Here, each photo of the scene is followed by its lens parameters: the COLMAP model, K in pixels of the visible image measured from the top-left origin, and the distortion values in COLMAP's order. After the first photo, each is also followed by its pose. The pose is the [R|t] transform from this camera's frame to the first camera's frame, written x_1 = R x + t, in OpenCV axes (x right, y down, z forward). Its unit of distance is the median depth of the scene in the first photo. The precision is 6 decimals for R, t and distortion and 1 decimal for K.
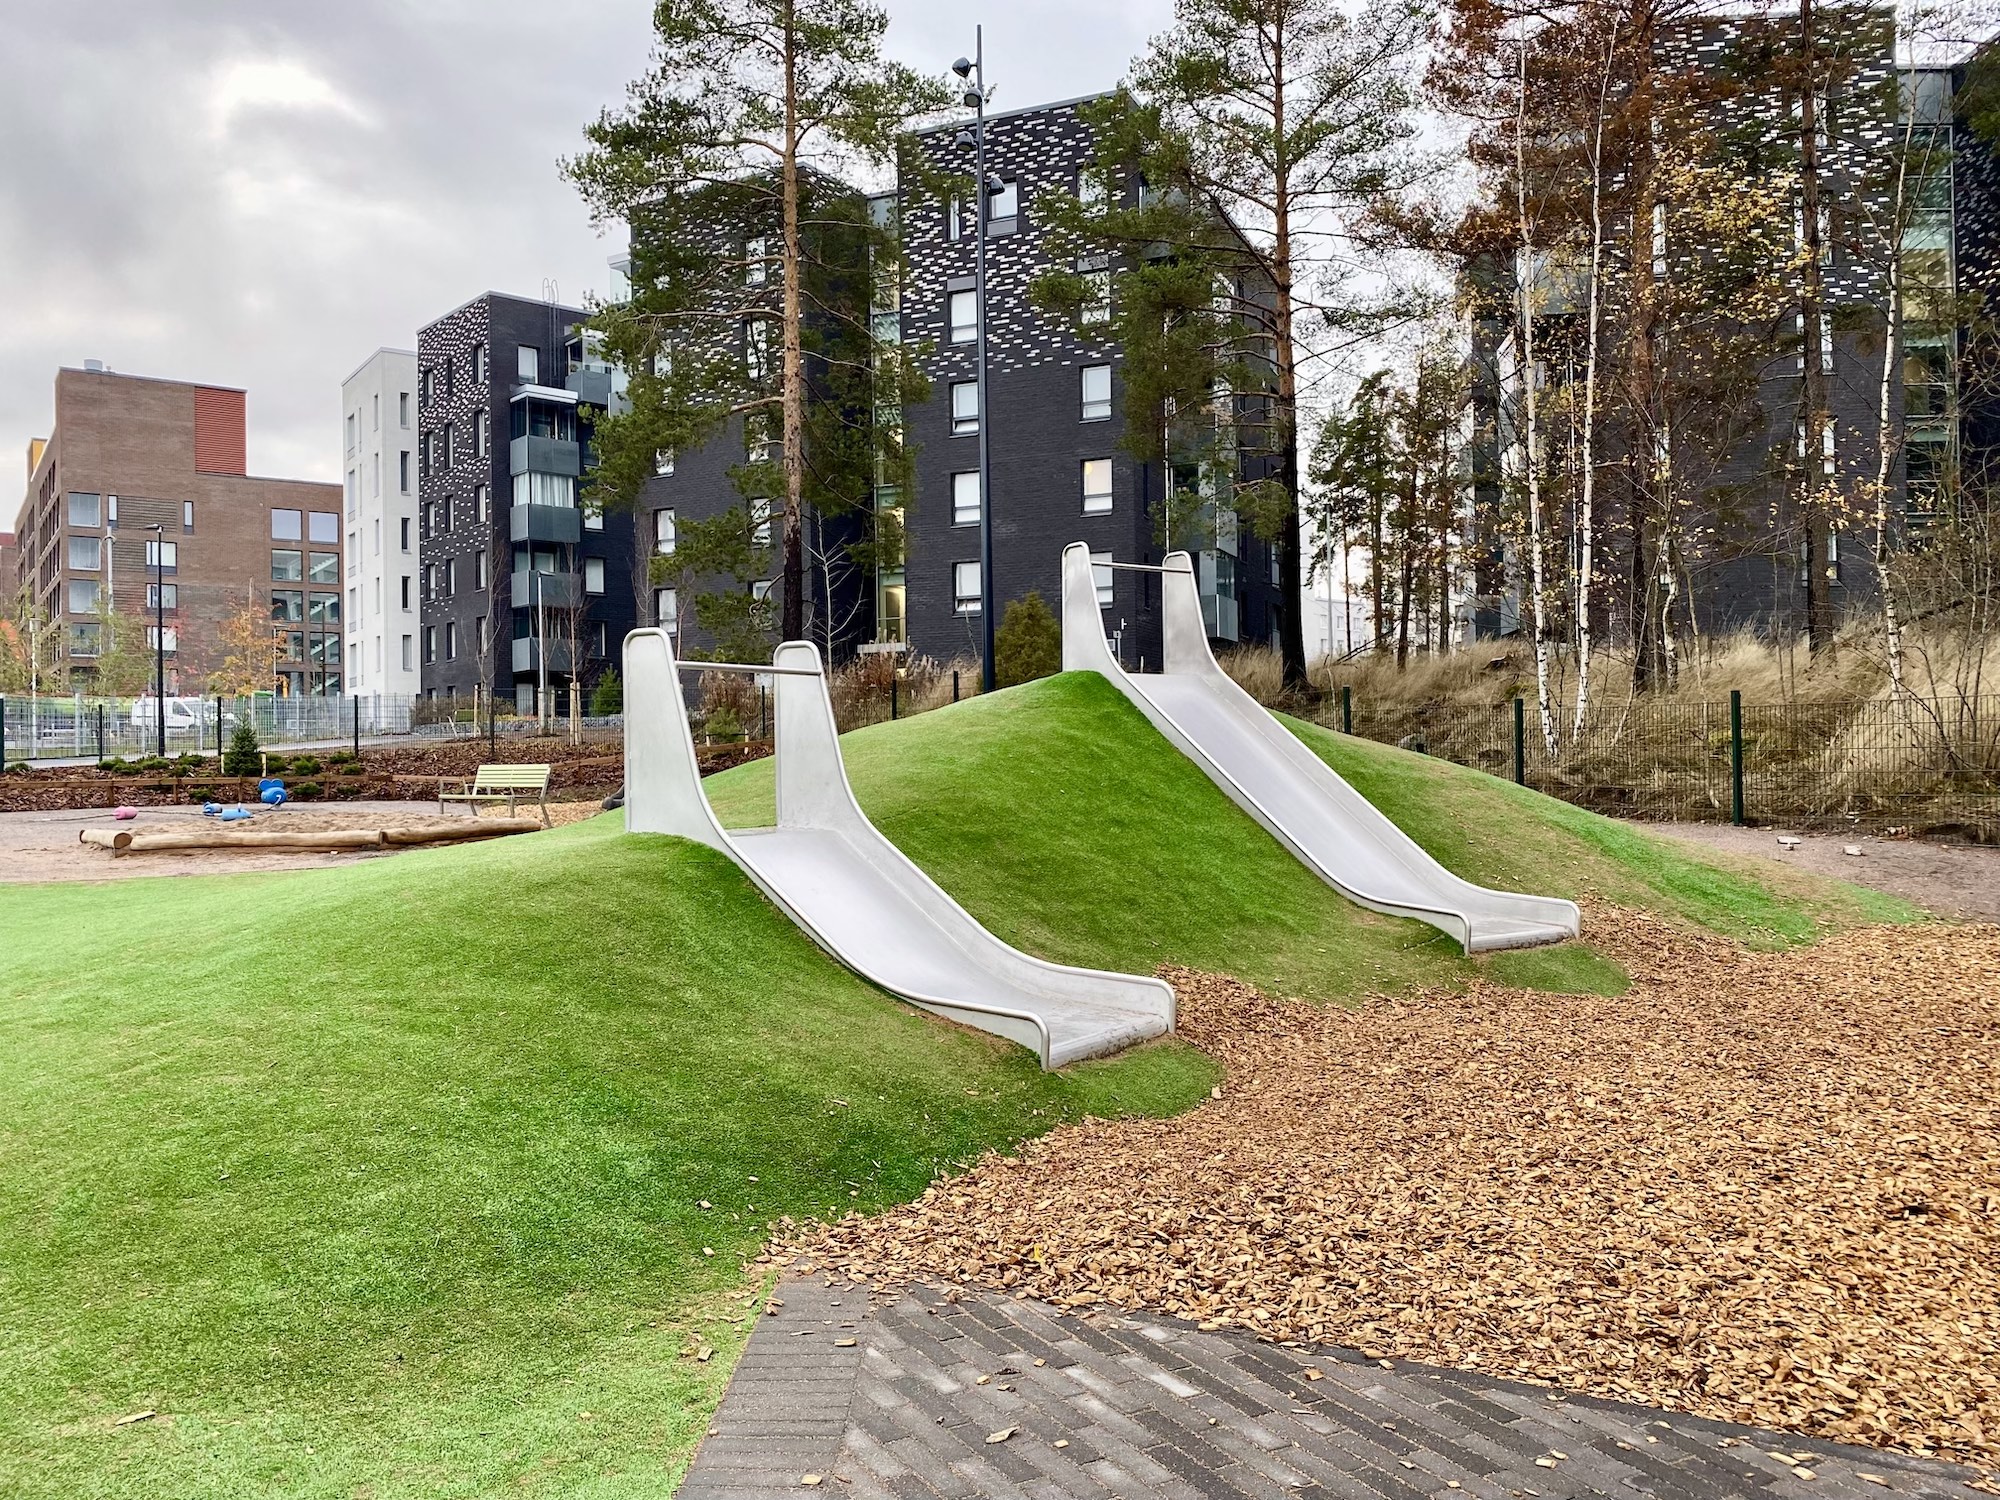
lens RADIAL K [[1507.7, 0, 1012.4], [0, 1507.7, 782.4], [0, 0, 1]] dist [-0.012757, 0.005131]
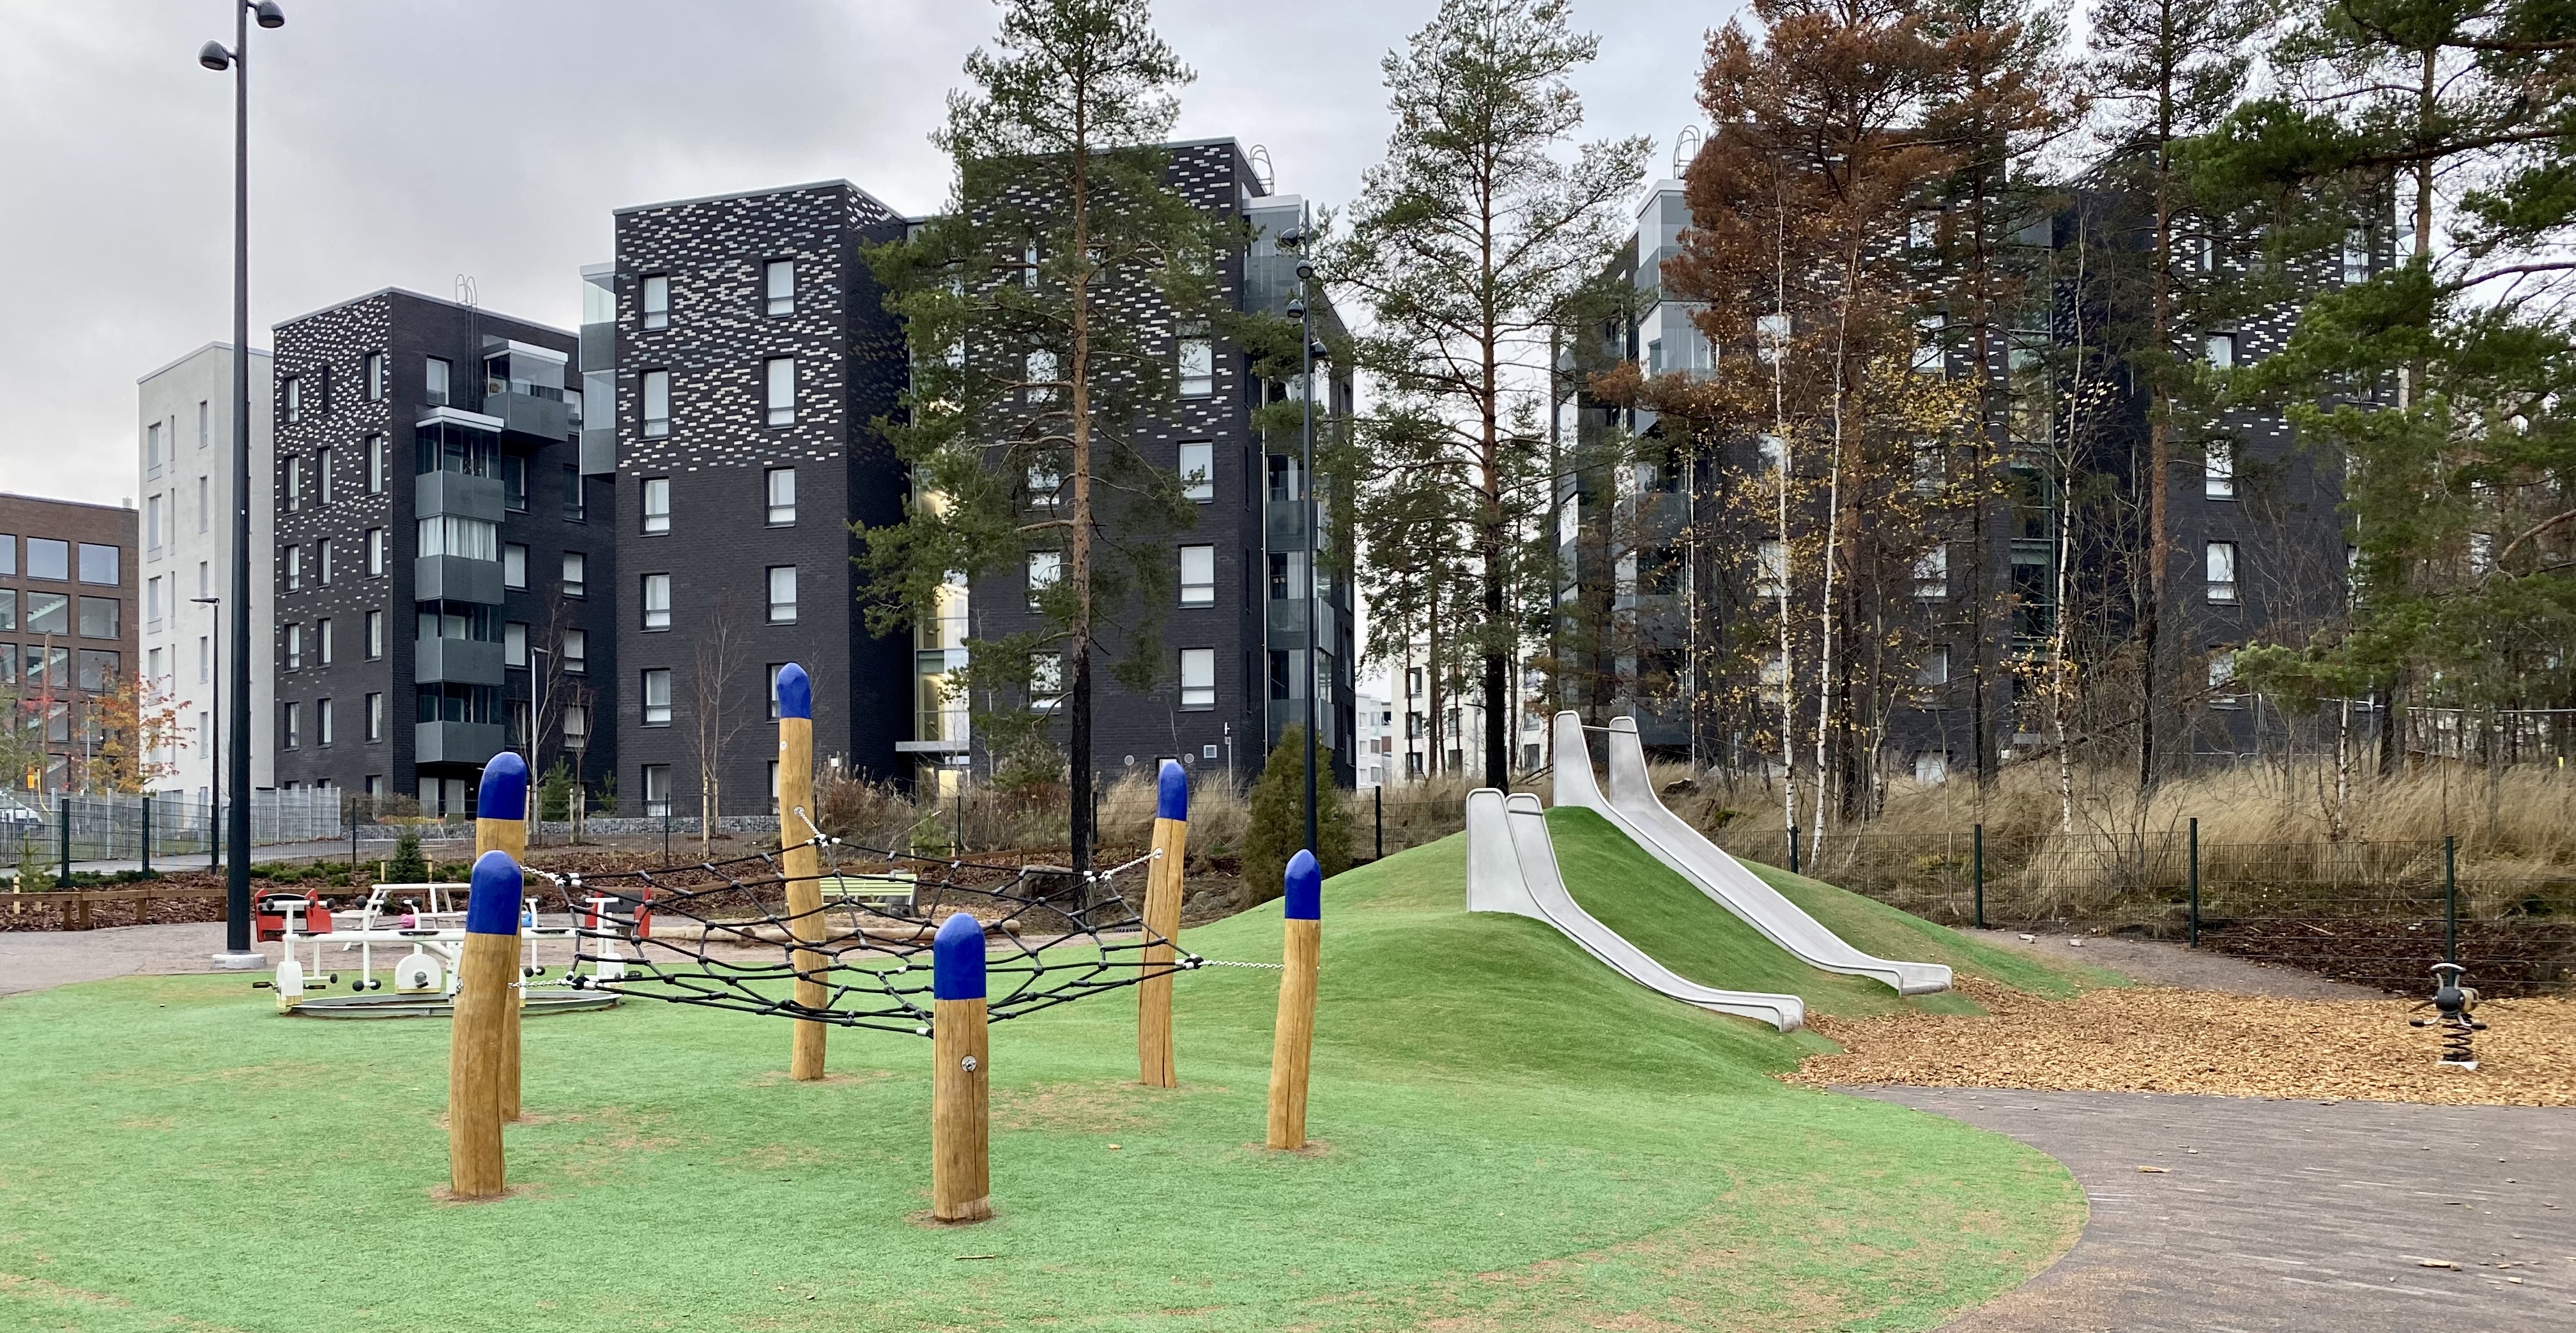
lens RADIAL K [[1932.2, 0, 1292.9], [0, 1932.2, 886.7], [0, 0, 1]] dist [-0.007791, -0.001188]
pose [[0.978879, 0.006970, 0.204324, -0.115954], [-0.004546, 0.999914, -0.012330, 0.004107], [-0.204392, 0.011141, 0.978826, -0.135695]]
